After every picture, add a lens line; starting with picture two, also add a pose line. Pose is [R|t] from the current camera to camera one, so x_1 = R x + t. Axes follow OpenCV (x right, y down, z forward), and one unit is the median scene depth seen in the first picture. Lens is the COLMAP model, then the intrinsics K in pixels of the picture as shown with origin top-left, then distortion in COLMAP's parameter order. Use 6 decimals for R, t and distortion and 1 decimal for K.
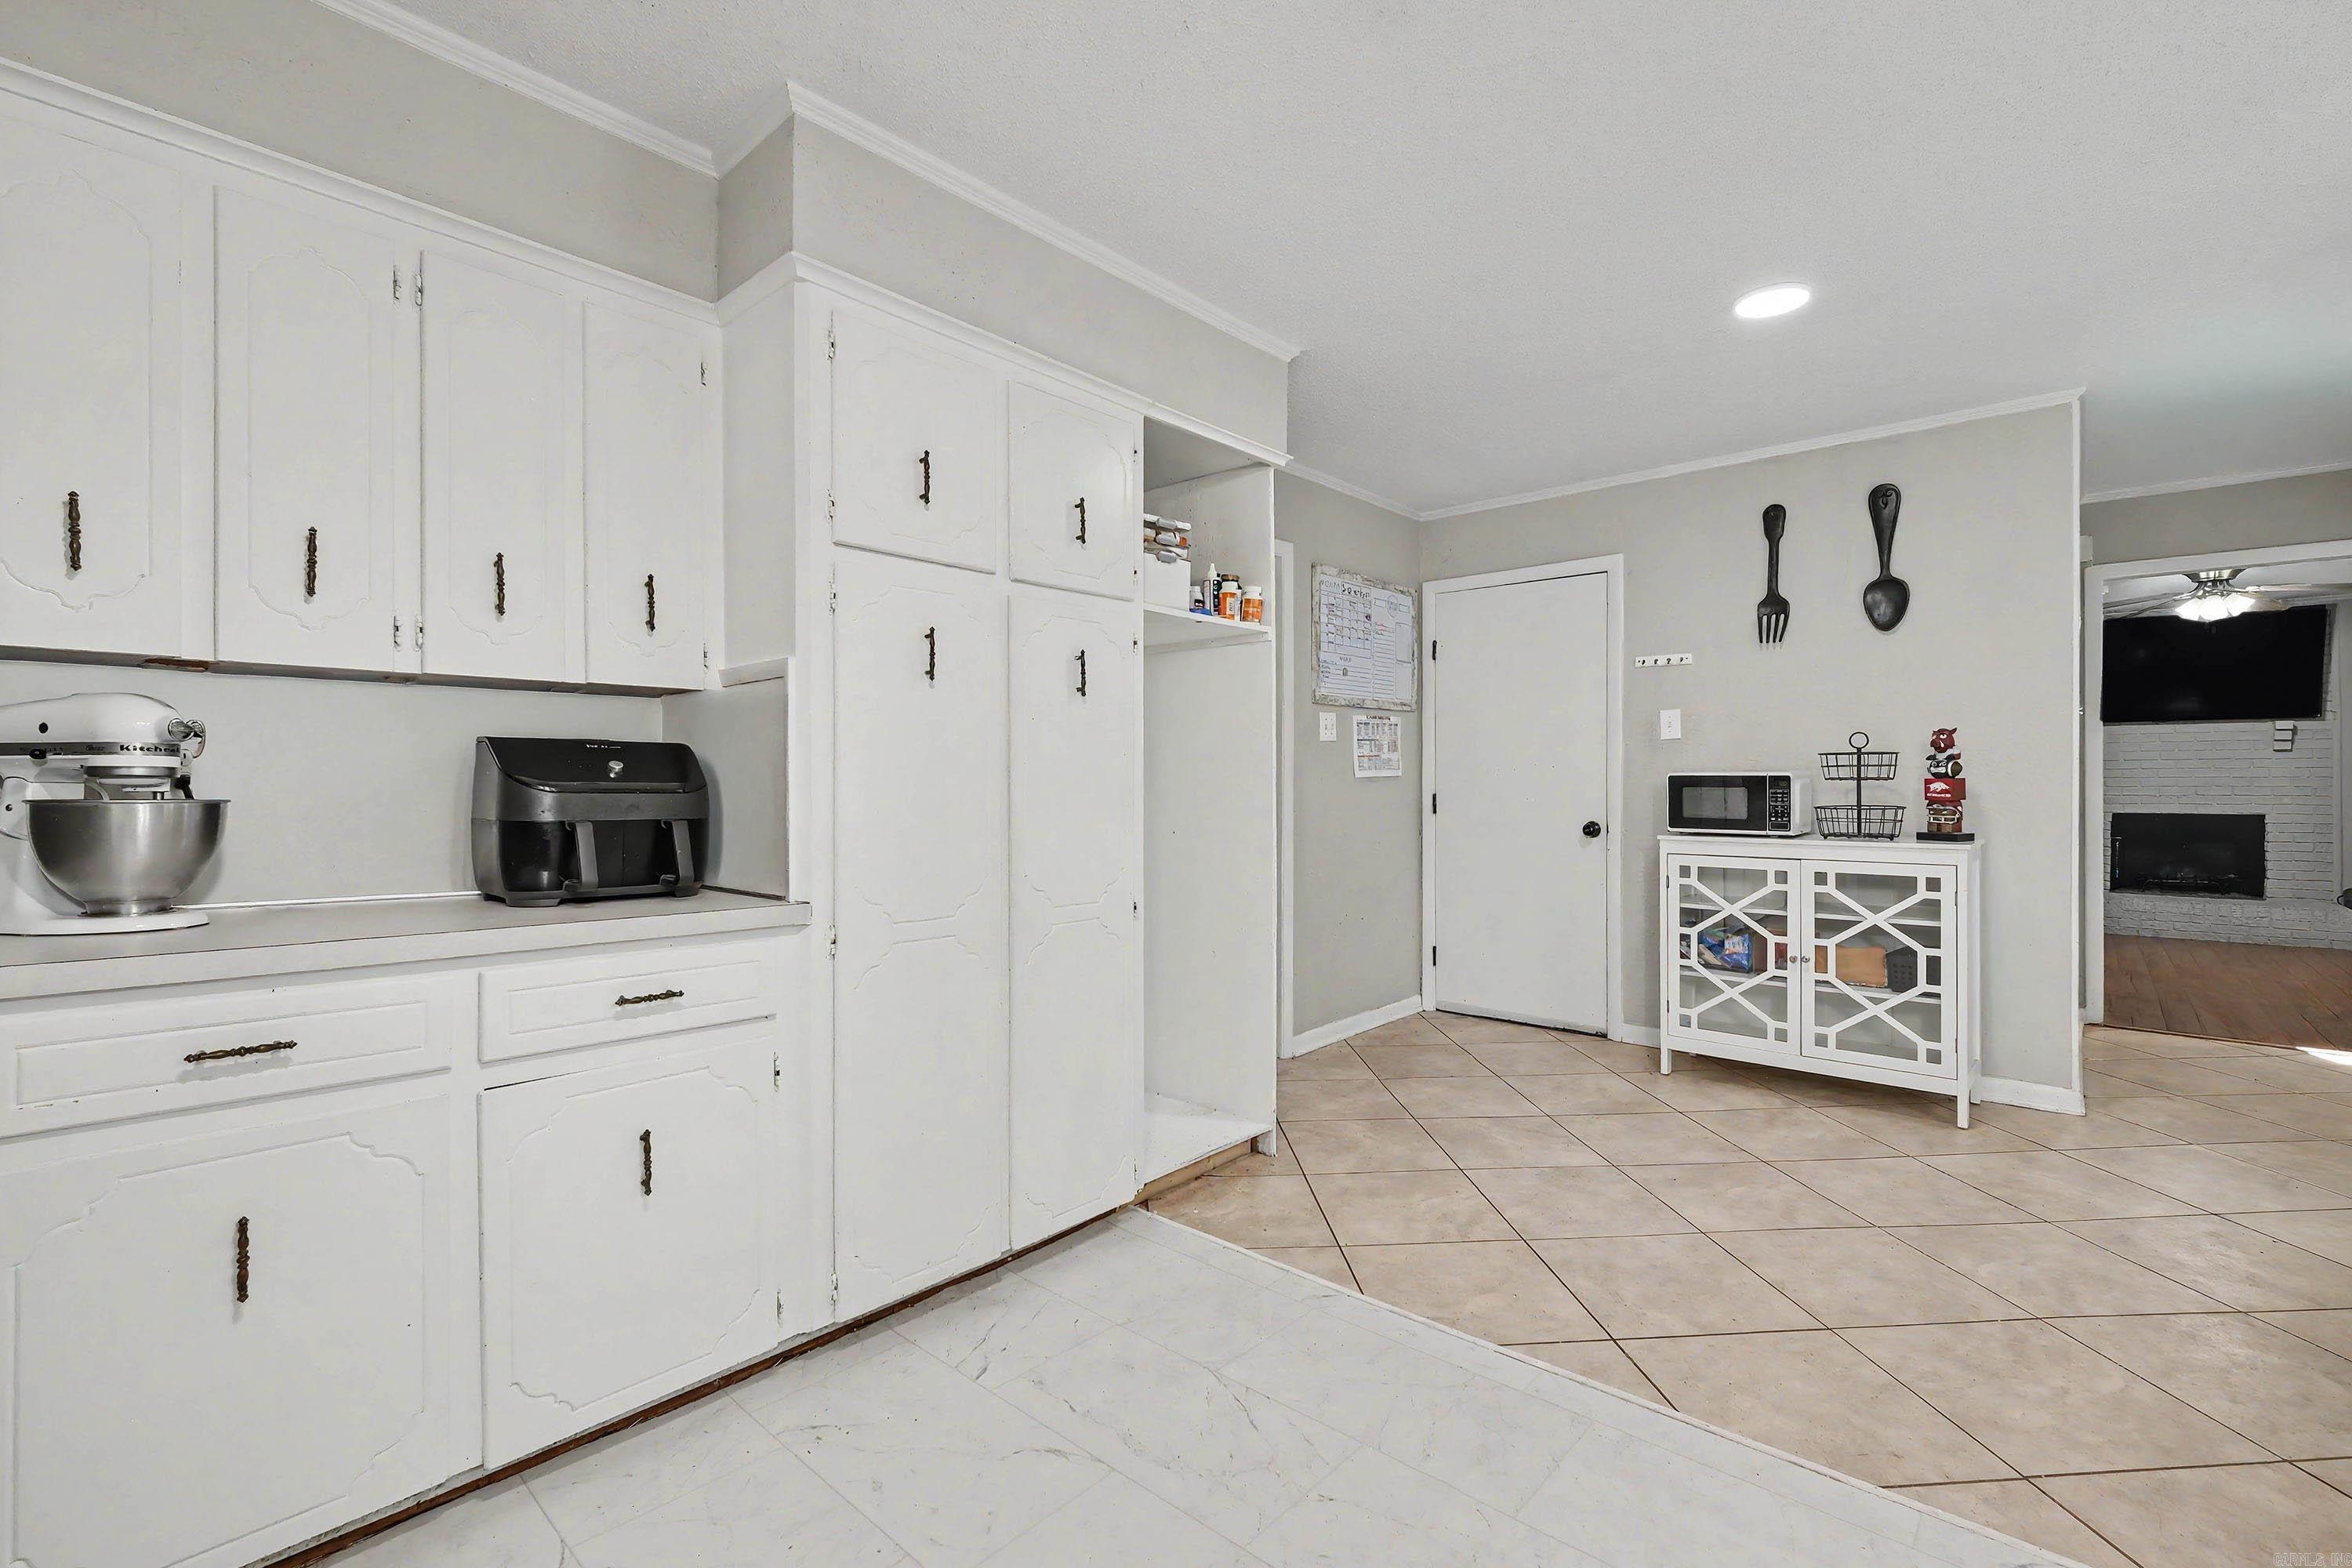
lens RADIAL K [[1042.0, 0, 1165.8], [0, 1042.0, 789.4], [0, 0, 1]] dist [-0.004463, -0.000475]
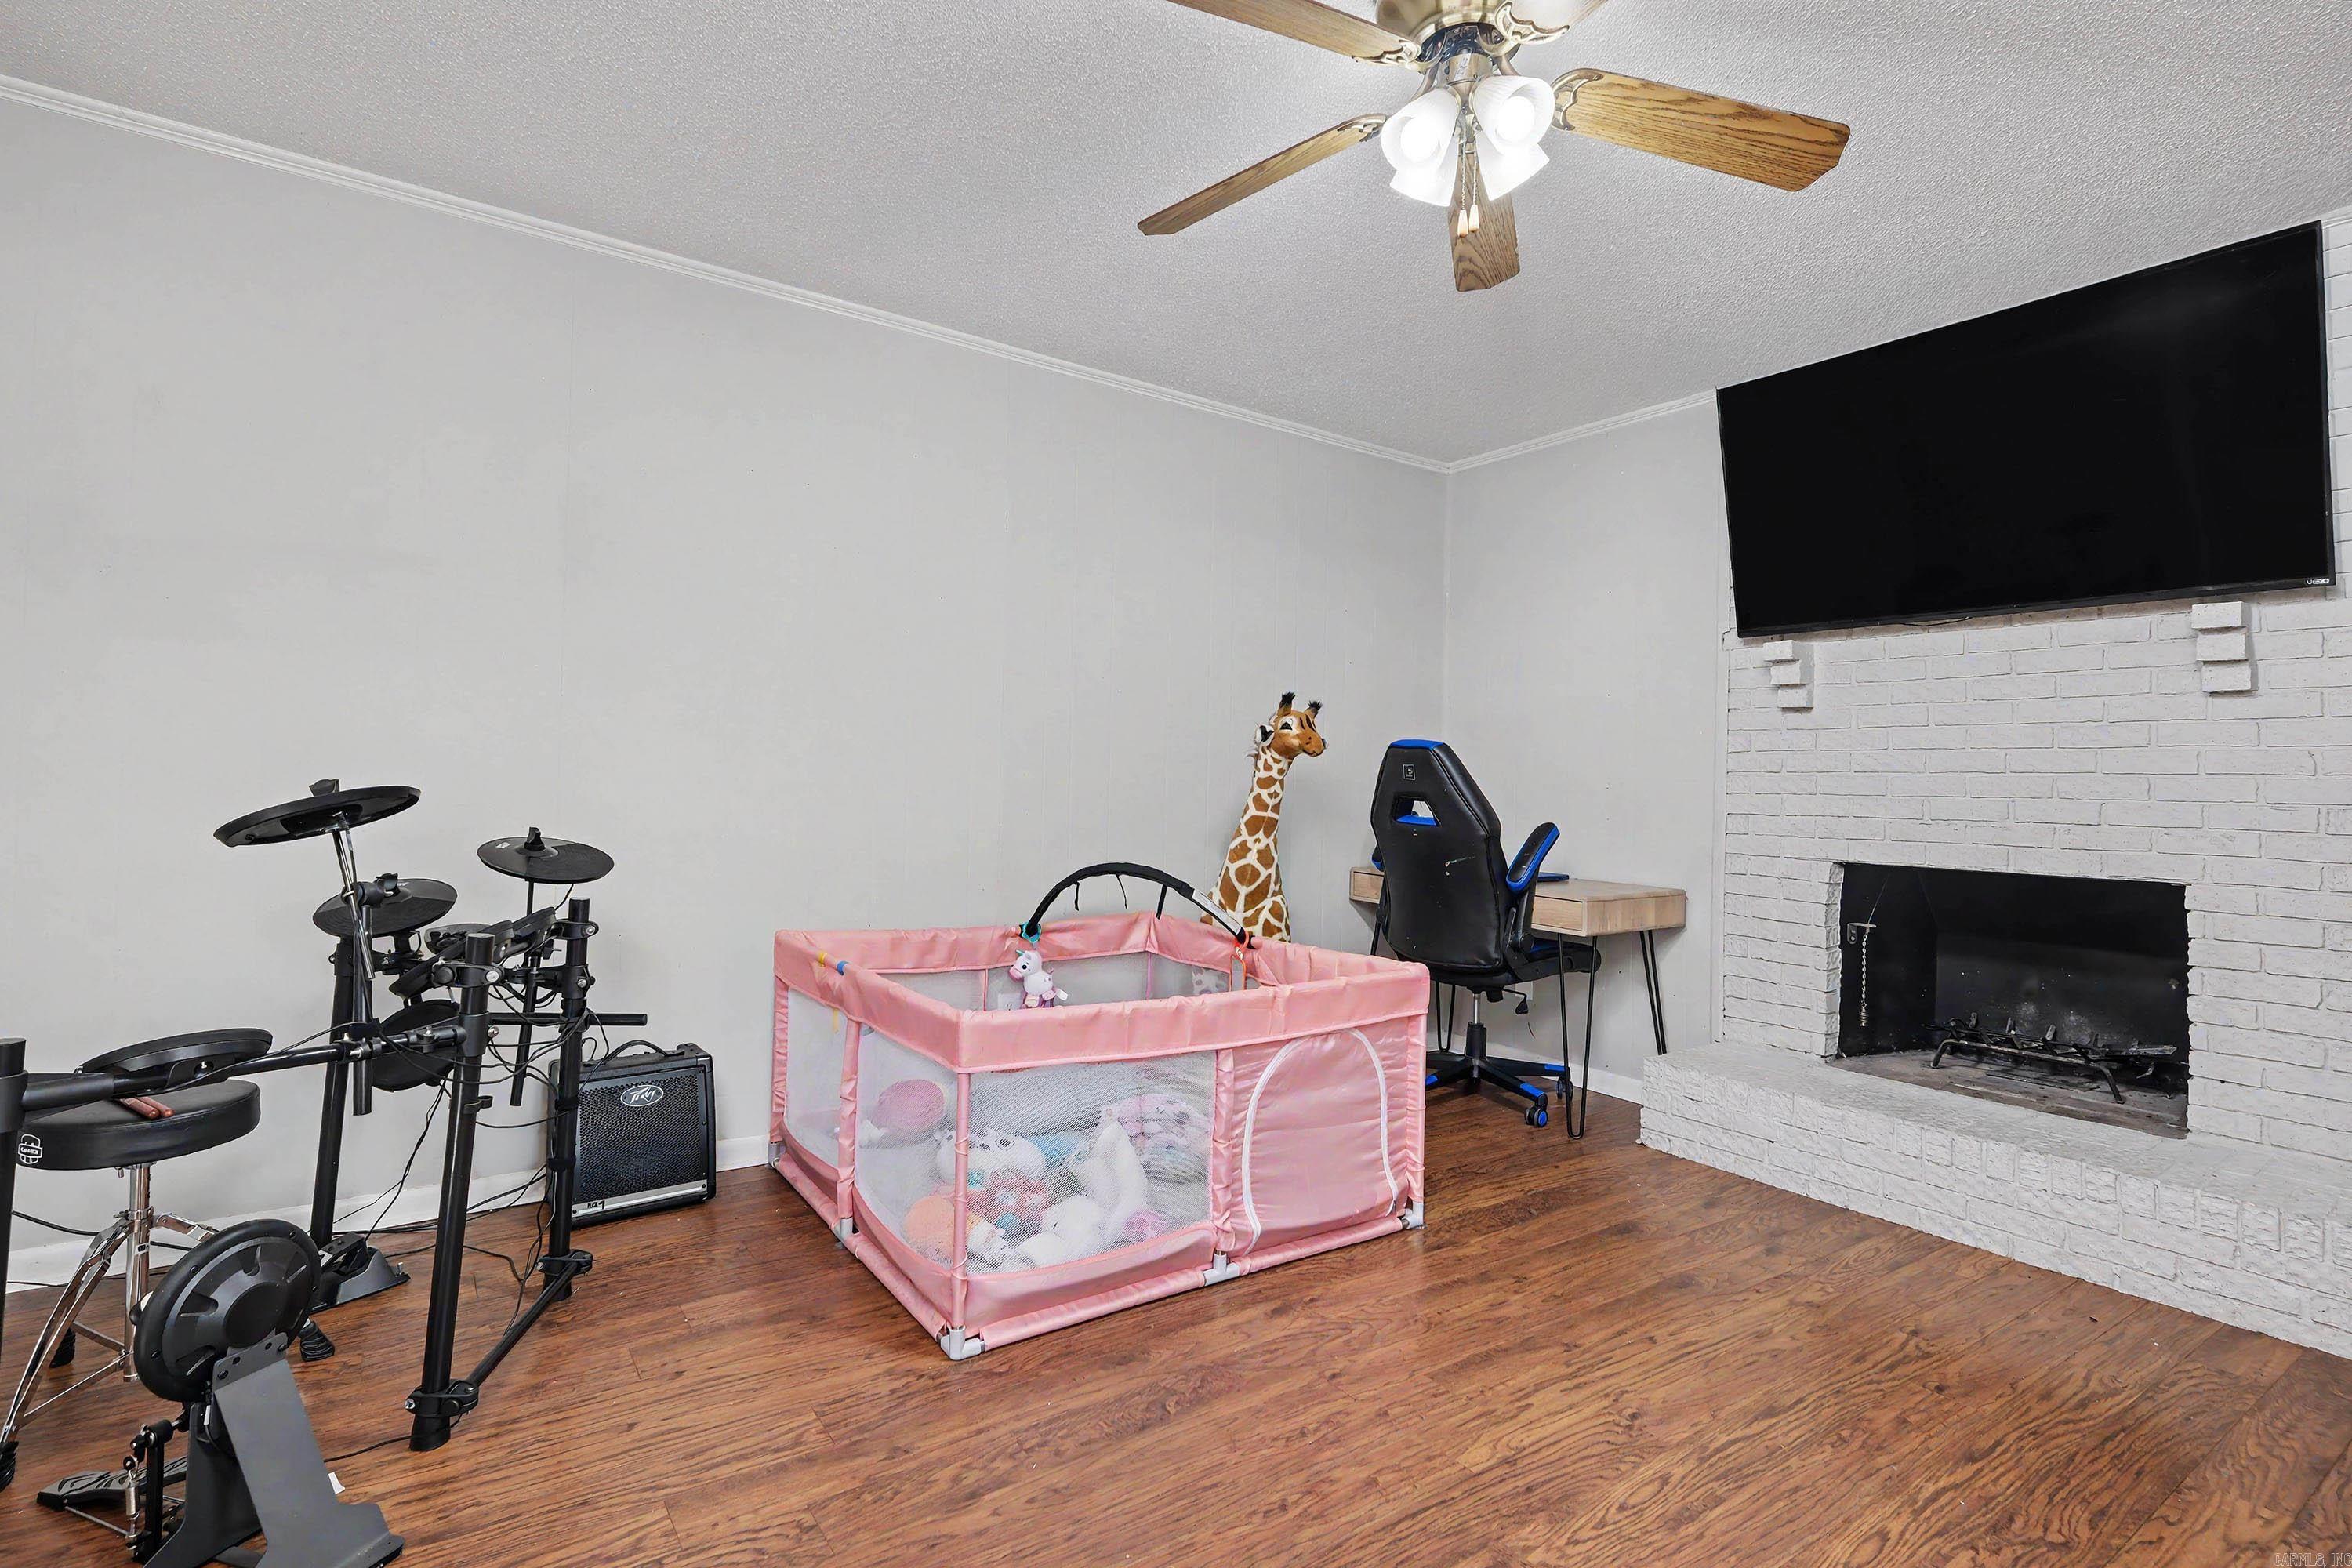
lens RADIAL K [[1139.8, 0, 1170.7], [0, 1139.8, 779.0], [0, 0, 1]] dist [0.002963, -0.000047]
pose [[0.972774, 0.016219, -0.231189, 0.836560], [-0.019264, 0.999755, -0.010917, 0.000608], [0.230955, 0.015073, 0.972848, 0.567447]]
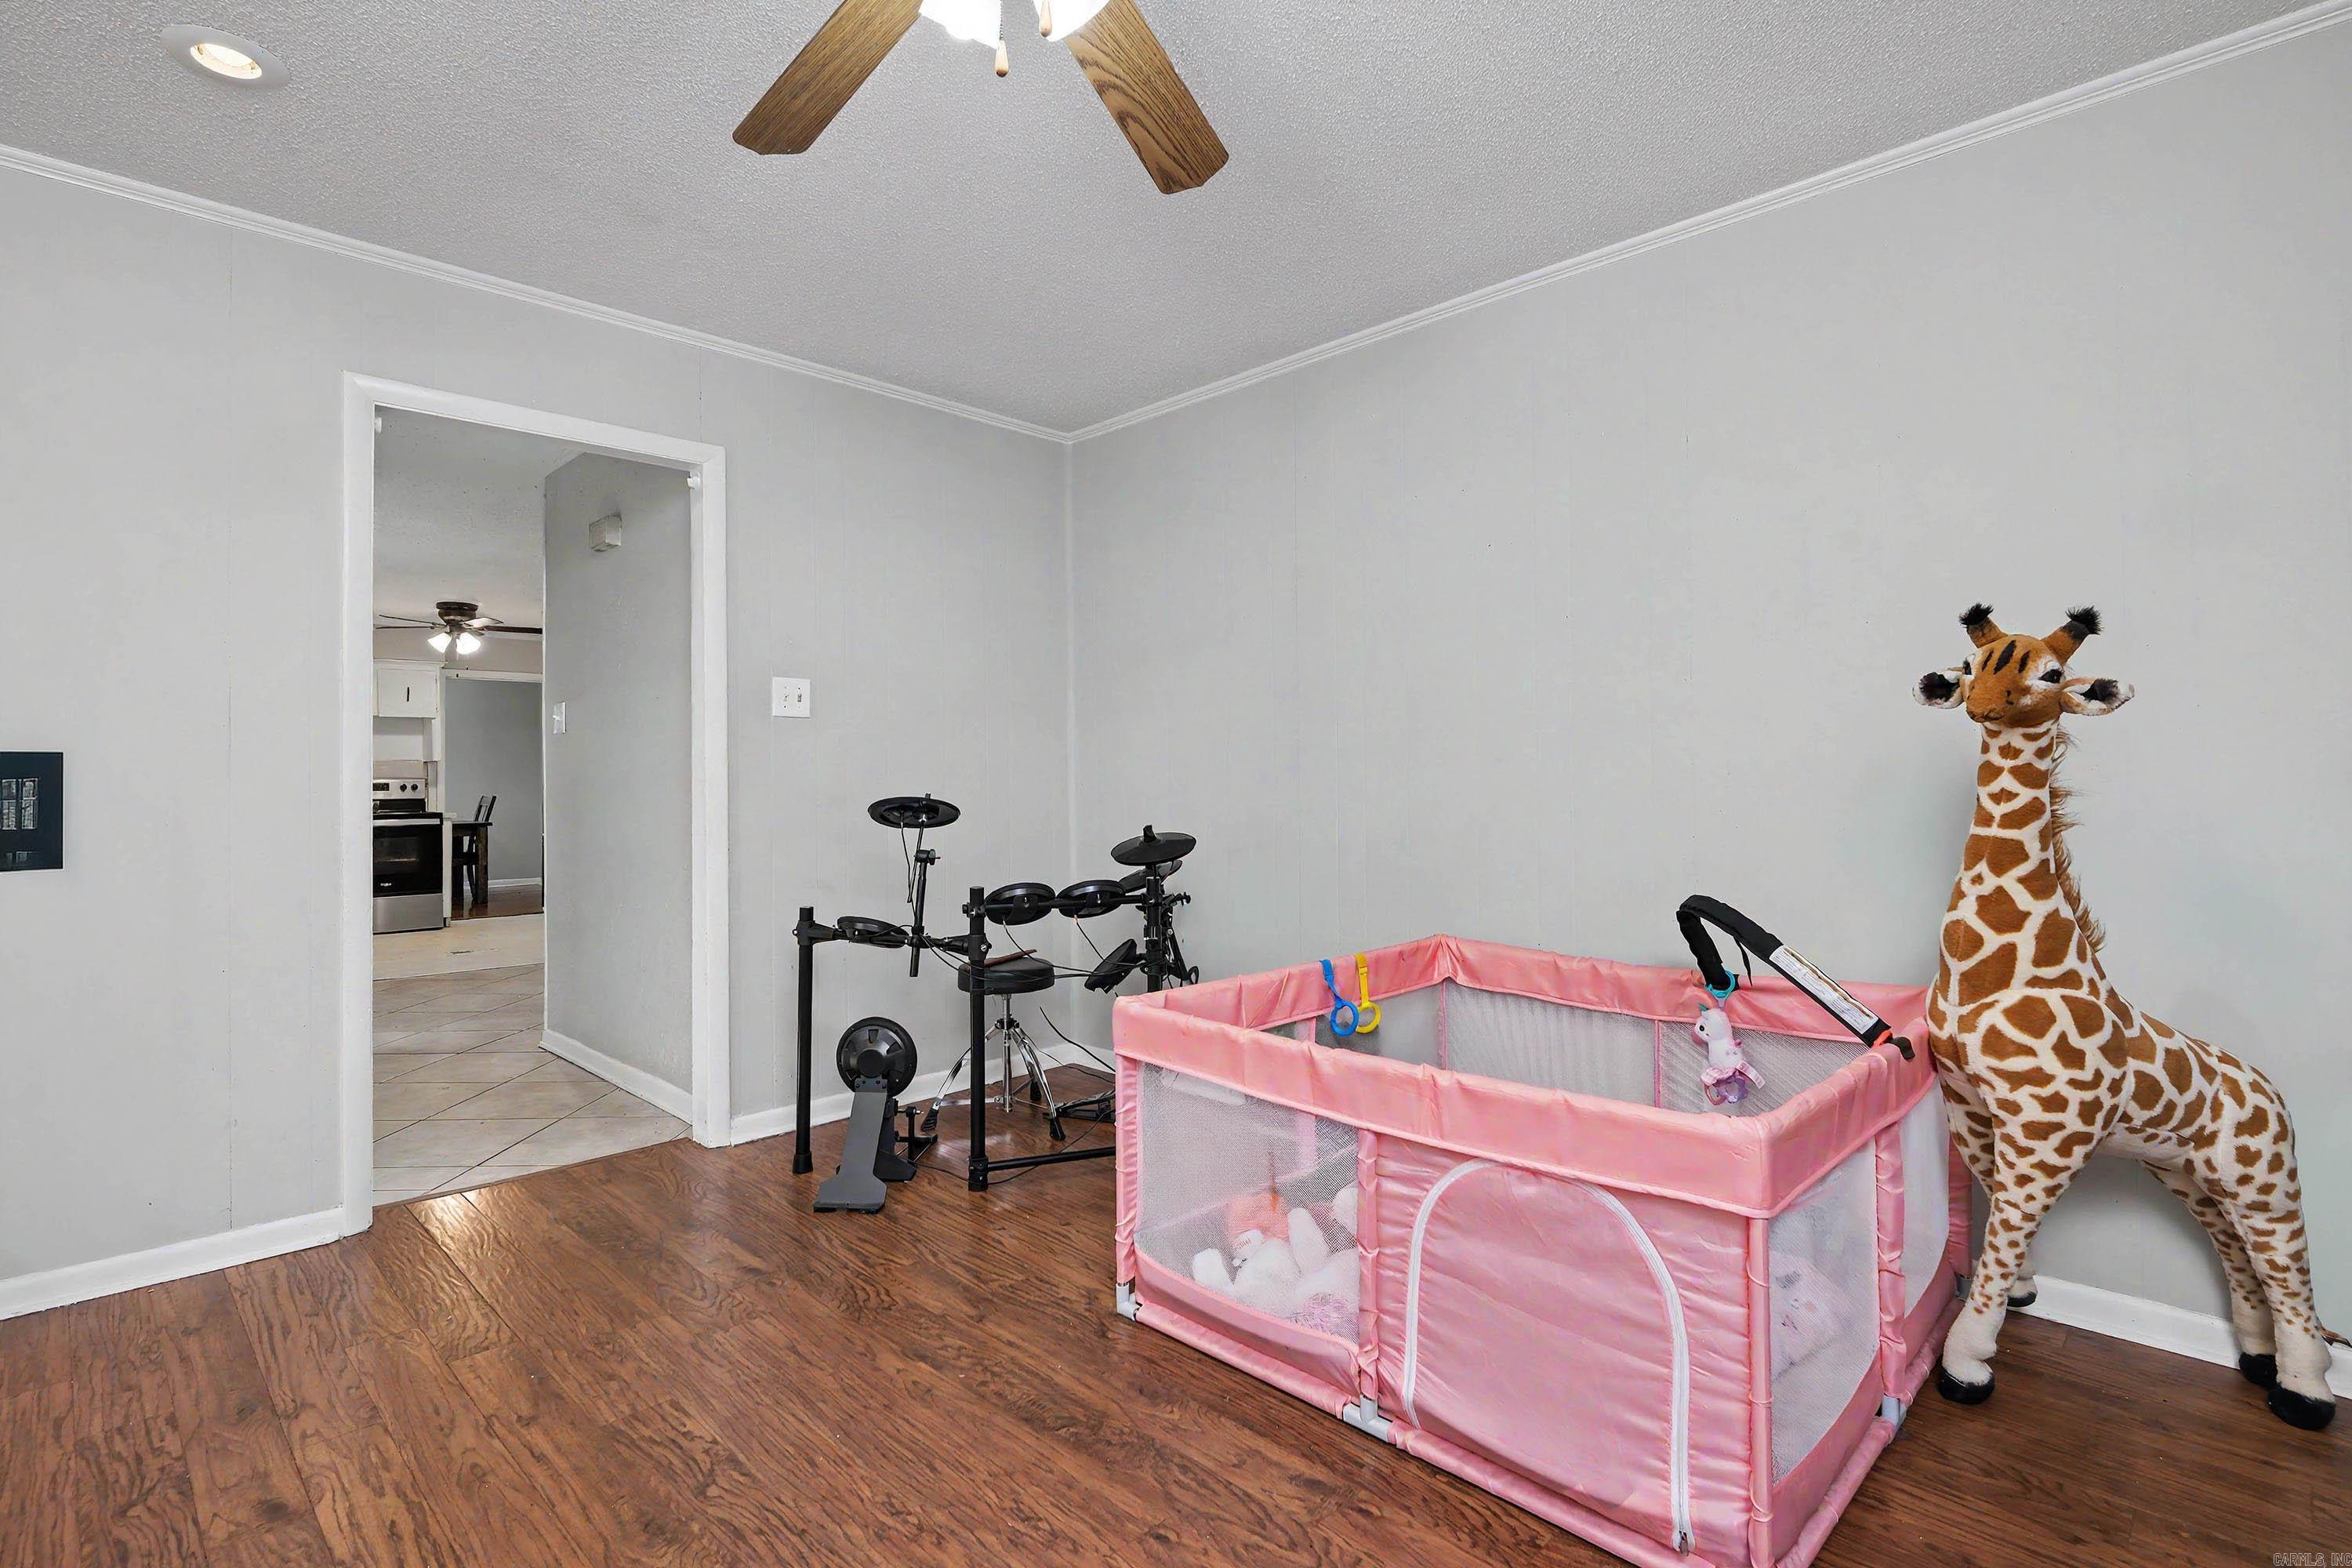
lens RADIAL K [[1131.1, 0, 1179.0], [0, 1131.1, 785.2], [0, 0, 1]] dist [-0.019954, -0.000013]
pose [[-0.056096, -0.002275, -0.998423, 1.099722], [-0.003213, 0.999993, -0.002098, -0.000383], [0.998420, 0.003090, -0.056103, 0.979904]]
